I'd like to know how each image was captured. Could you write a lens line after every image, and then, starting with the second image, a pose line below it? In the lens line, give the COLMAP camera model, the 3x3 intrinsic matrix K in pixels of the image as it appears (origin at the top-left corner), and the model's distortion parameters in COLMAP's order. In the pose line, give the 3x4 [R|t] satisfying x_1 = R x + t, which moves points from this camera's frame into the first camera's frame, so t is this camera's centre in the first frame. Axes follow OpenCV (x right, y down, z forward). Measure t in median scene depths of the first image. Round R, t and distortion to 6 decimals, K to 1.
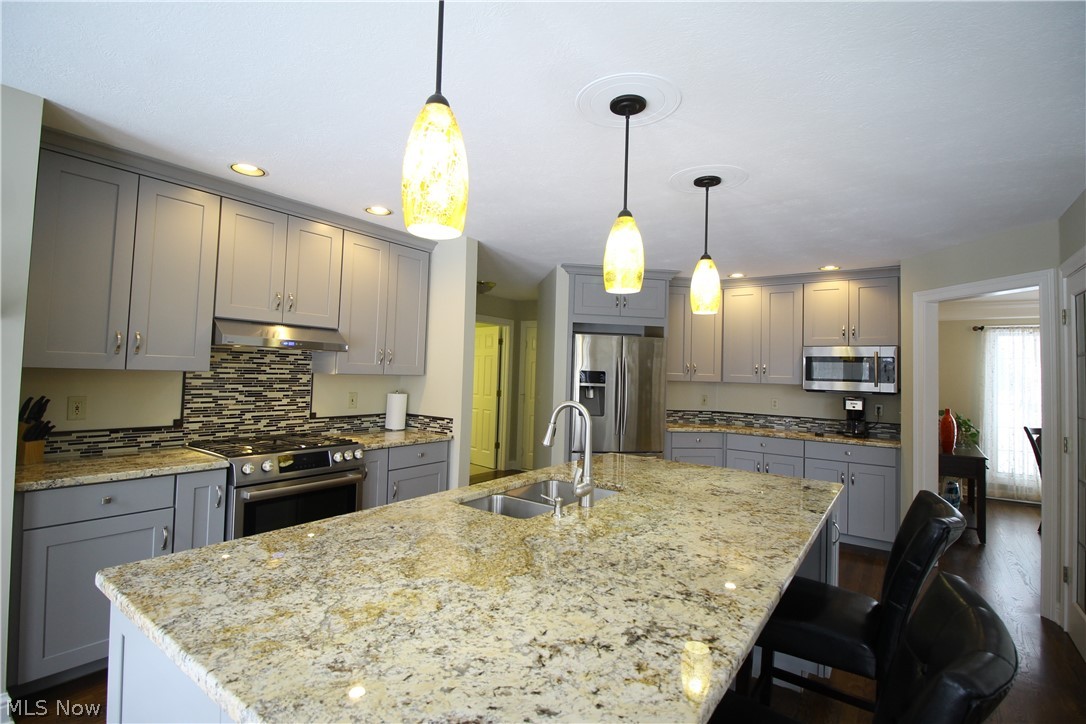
lens RADIAL K [[505.4, 0, 542.4], [0, 505.4, 351.8], [0, 0, 1]] dist [-0.000001, -0.013142]
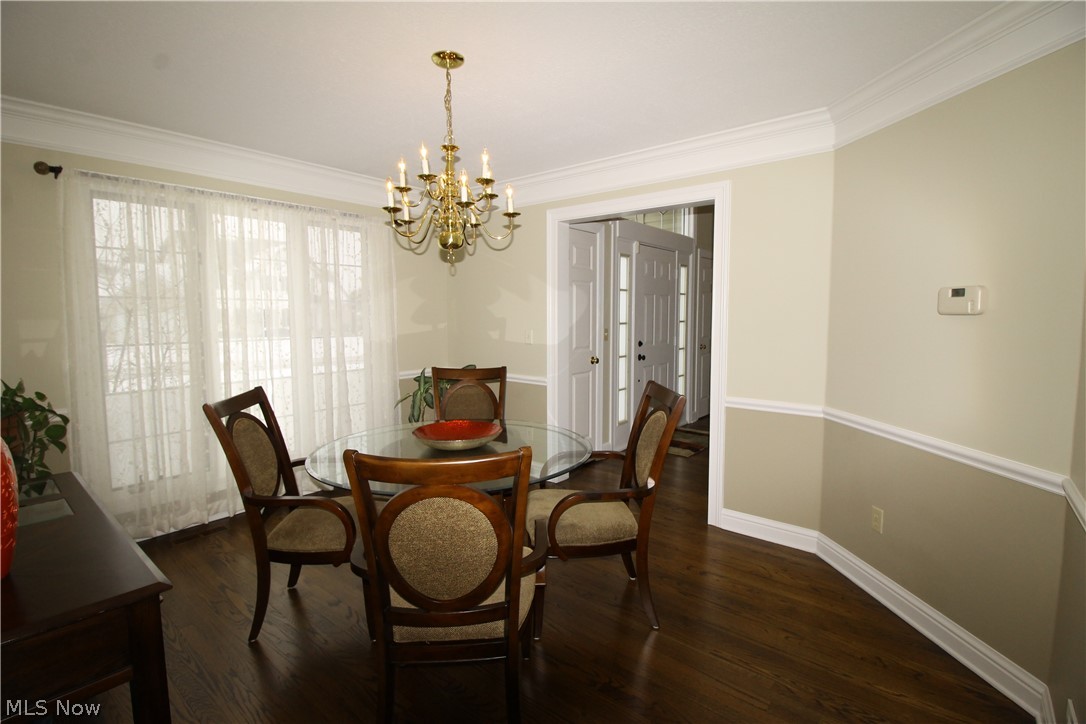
lens RADIAL K [[505.4, 0, 542.4], [0, 505.4, 351.8], [0, 0, 1]] dist [-0.000001, -0.013142]
pose [[0.053054, -0.101042, 0.993467, 0.491353], [-0.038106, 0.993938, 0.103125, 0.049202], [-0.997864, -0.043328, 0.048882, 0.595358]]
